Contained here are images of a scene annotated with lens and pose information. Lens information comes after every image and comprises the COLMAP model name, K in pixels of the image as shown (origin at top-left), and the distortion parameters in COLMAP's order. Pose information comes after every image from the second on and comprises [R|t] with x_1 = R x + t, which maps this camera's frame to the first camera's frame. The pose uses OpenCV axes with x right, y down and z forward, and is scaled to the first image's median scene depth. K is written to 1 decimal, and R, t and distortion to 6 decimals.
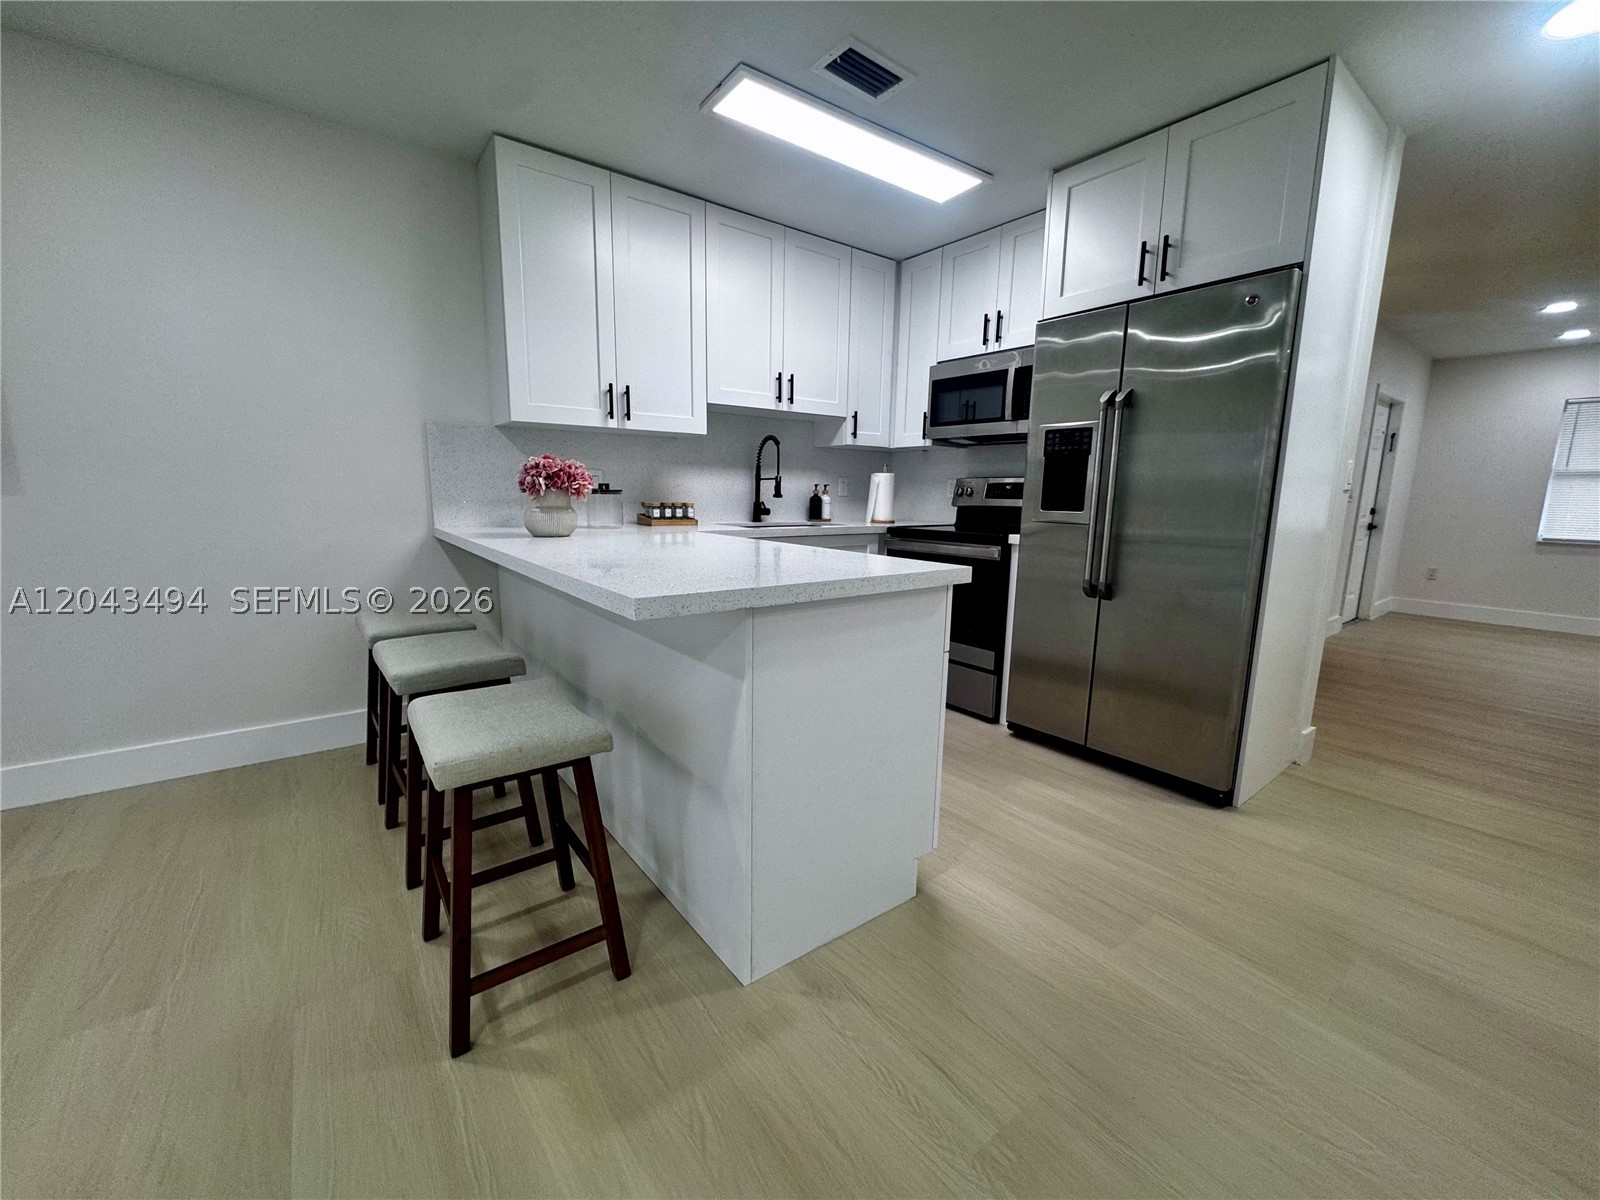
lens RADIAL K [[640.8, 0, 797.3], [0, 640.8, 600.1], [0, 0, 1]] dist [-0.003310, 0.000028]
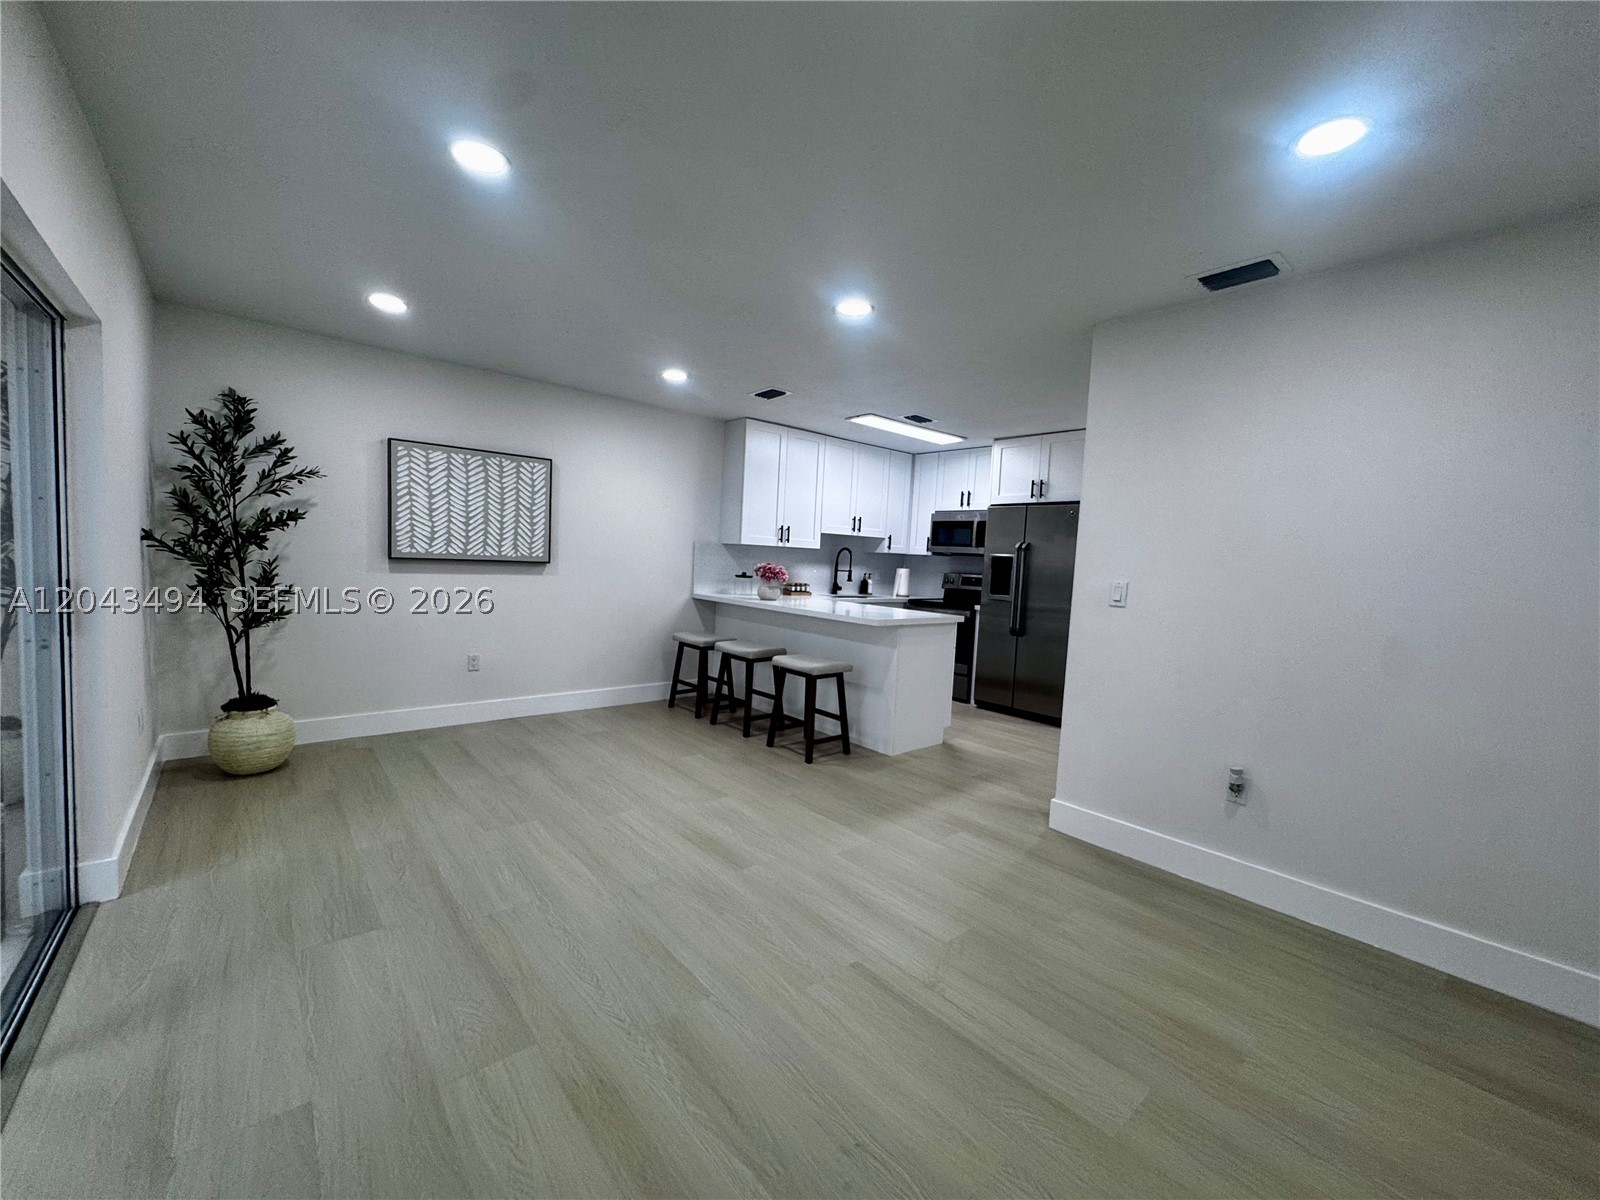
lens RADIAL K [[640.8, 0, 798.3], [0, 640.8, 601.0], [0, 0, 1]] dist [-0.003310, 0.000028]
pose [[0.997538, 0.029397, 0.063669, -0.393426], [-0.022843, 0.994592, -0.101318, 0.113100], [-0.066303, 0.099614, 0.992815, -1.077458]]
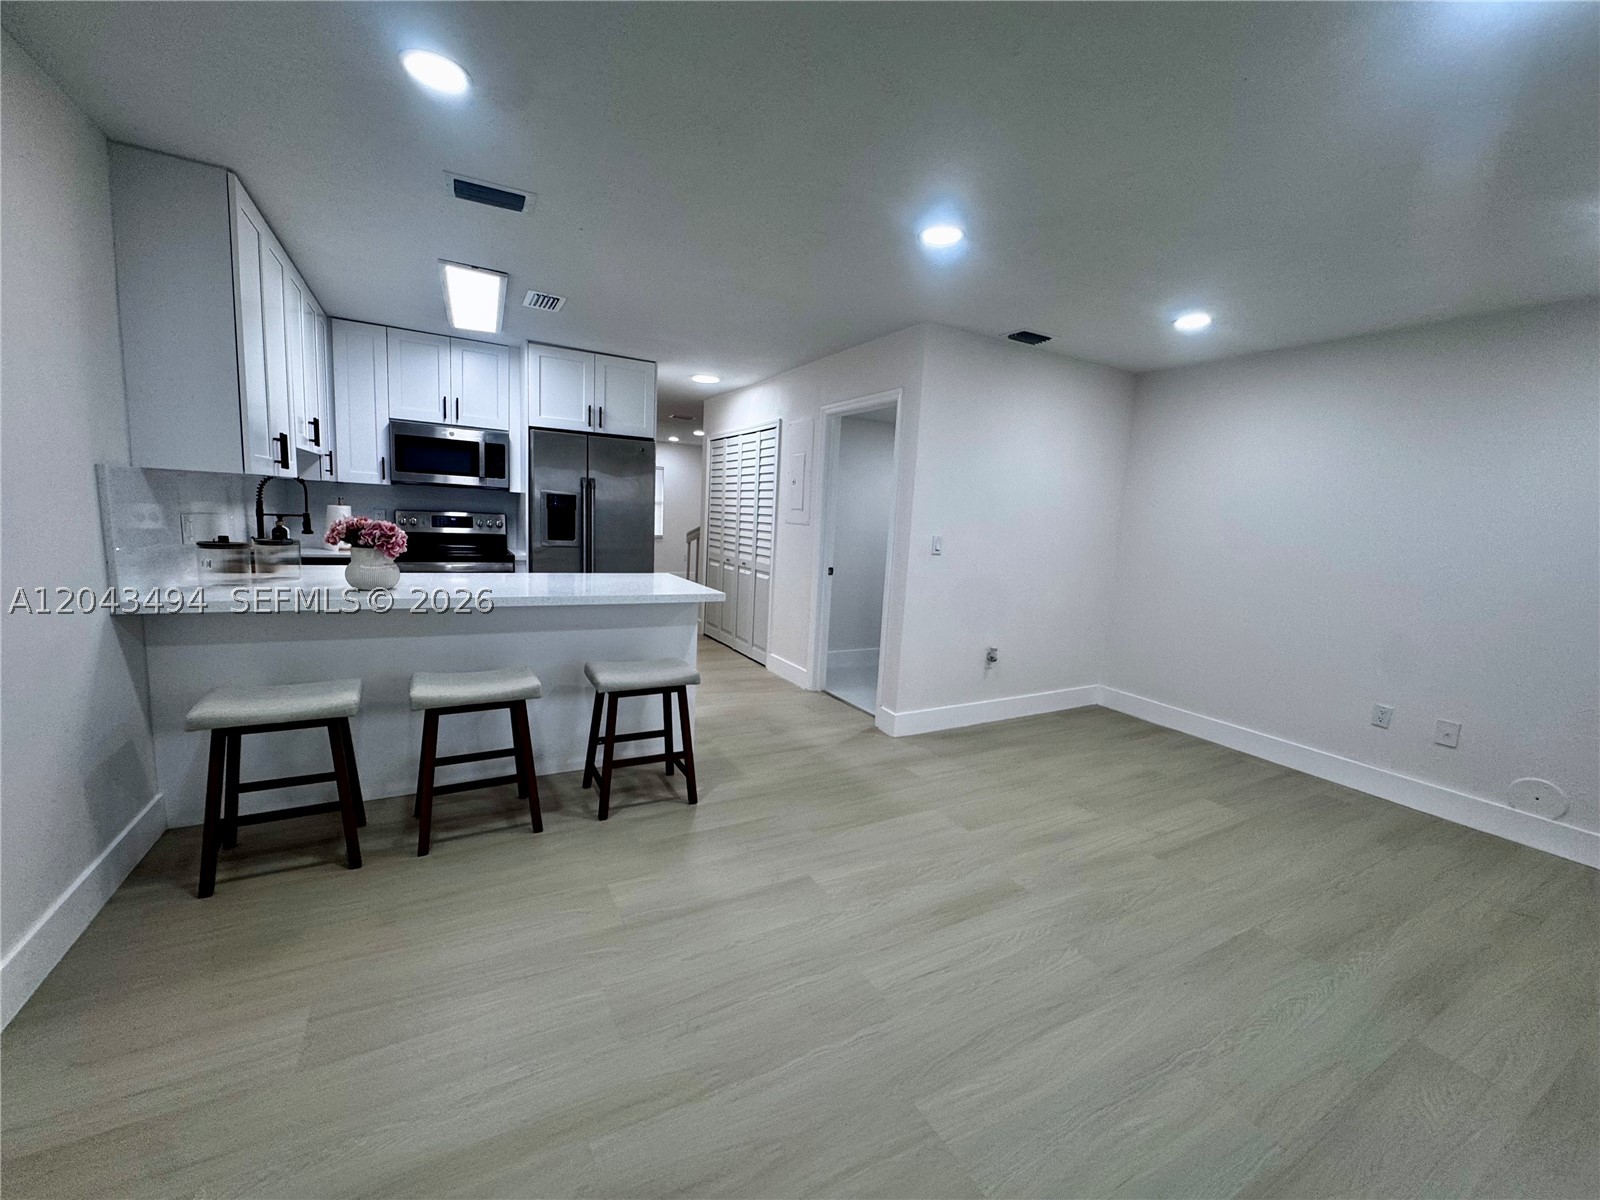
lens RADIAL K [[640.8, 0, 796.7], [0, 640.8, 598.8], [0, 0, 1]] dist [-0.003310, 0.000028]
pose [[0.138309, -0.141952, 0.980163, -1.283927], [0.117001, 0.985087, 0.126155, -0.128398], [-0.983454, 0.097232, 0.152855, 0.105431]]
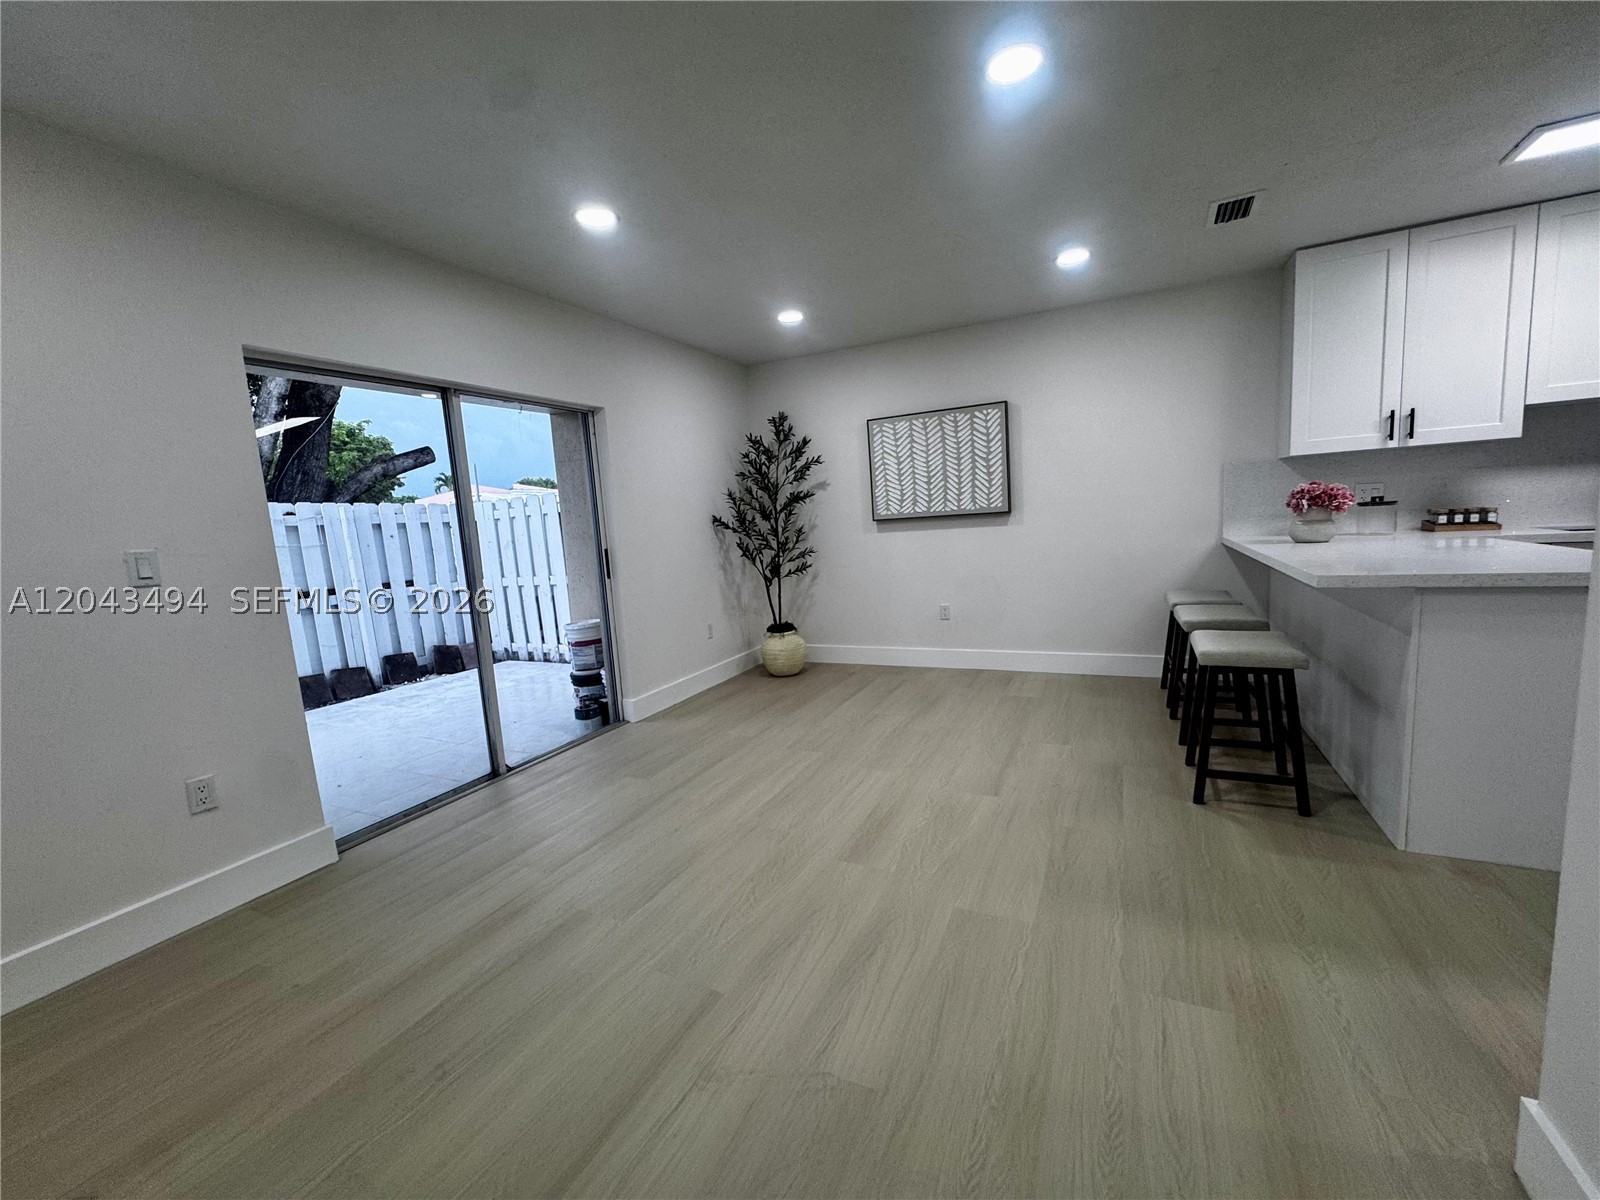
lens RADIAL K [[640.8, 0, 797.6], [0, 640.8, 600.6], [0, 0, 1]] dist [-0.003310, 0.000028]
pose [[0.441969, 0.072566, -0.894090, 0.315619], [-0.081480, 0.995850, 0.040547, 0.050120], [0.893322, 0.054930, 0.446048, -0.497812]]
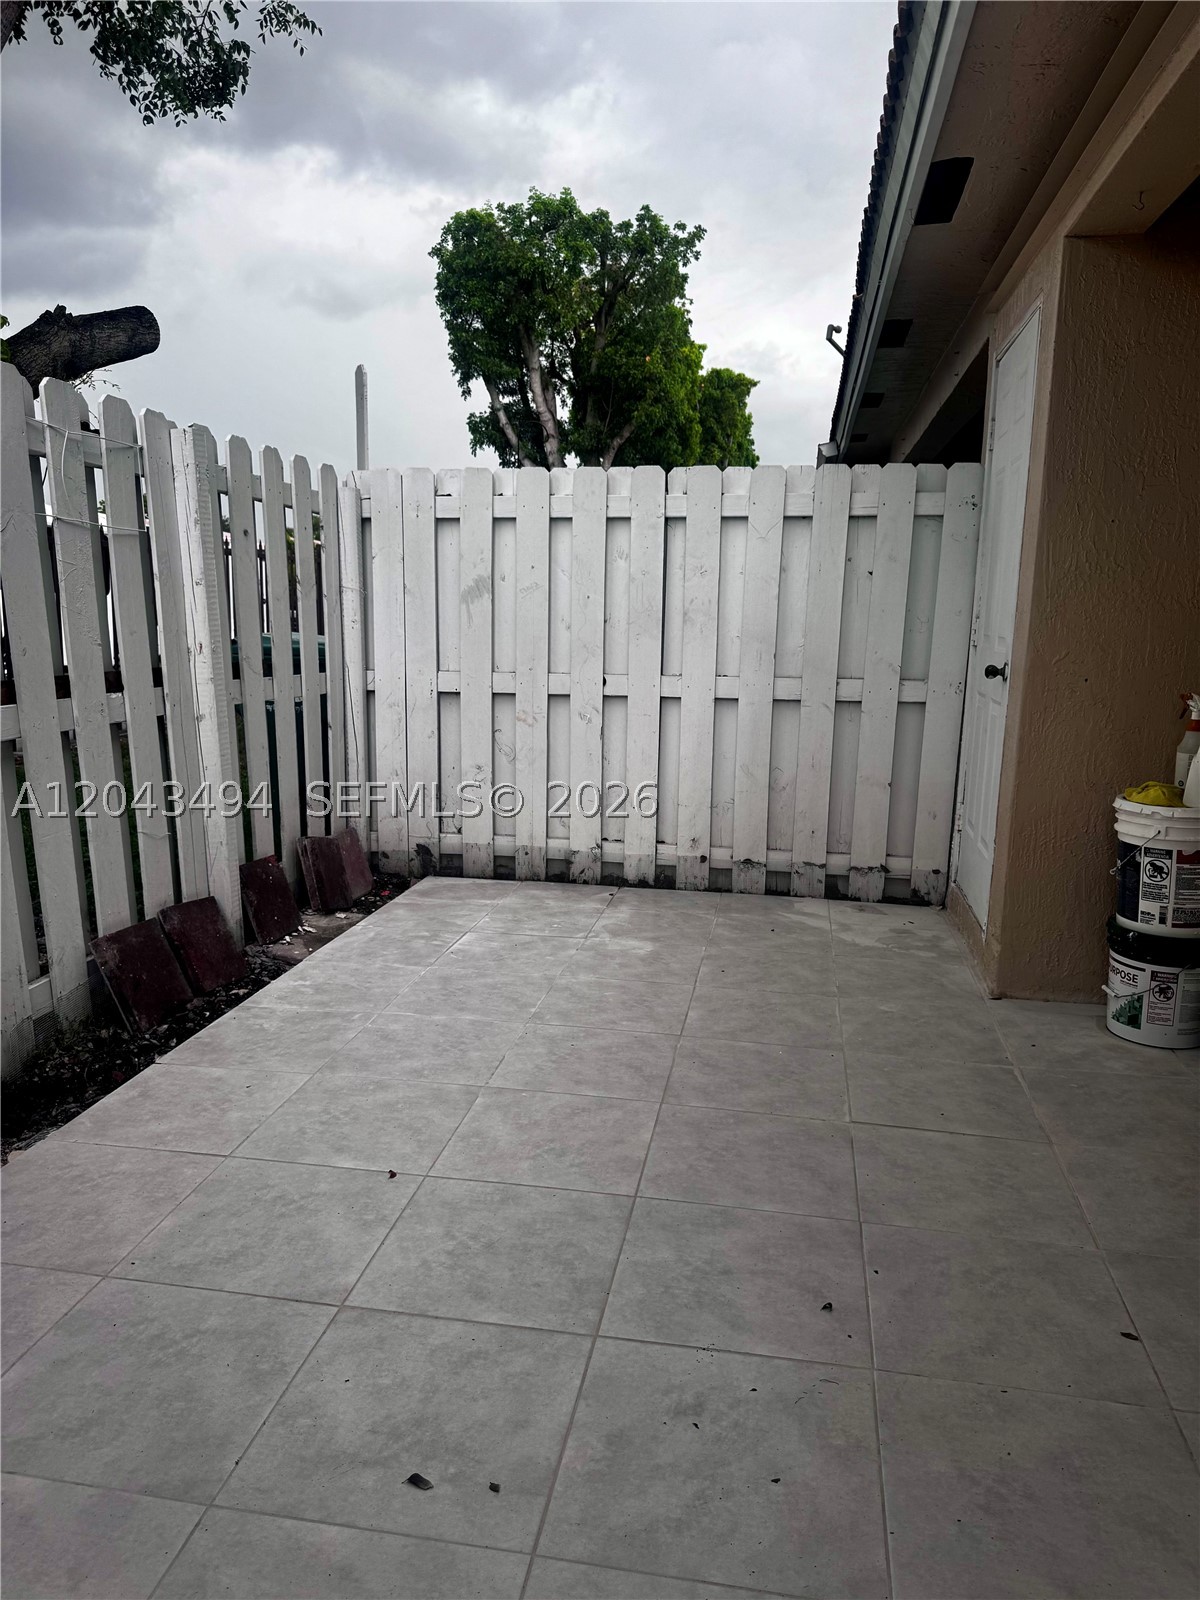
lens RADIAL K [[1128.3, 0, 601.4], [0, 1128.3, 800.4], [0, 0, 1]] dist [-0.000694, -0.000194]
pose [[0.682809, 0.123177, -0.720139, -1.122303], [-0.126938, 0.990695, 0.049096, 0.260343], [0.719485, 0.057890, 0.692091, -1.517795]]
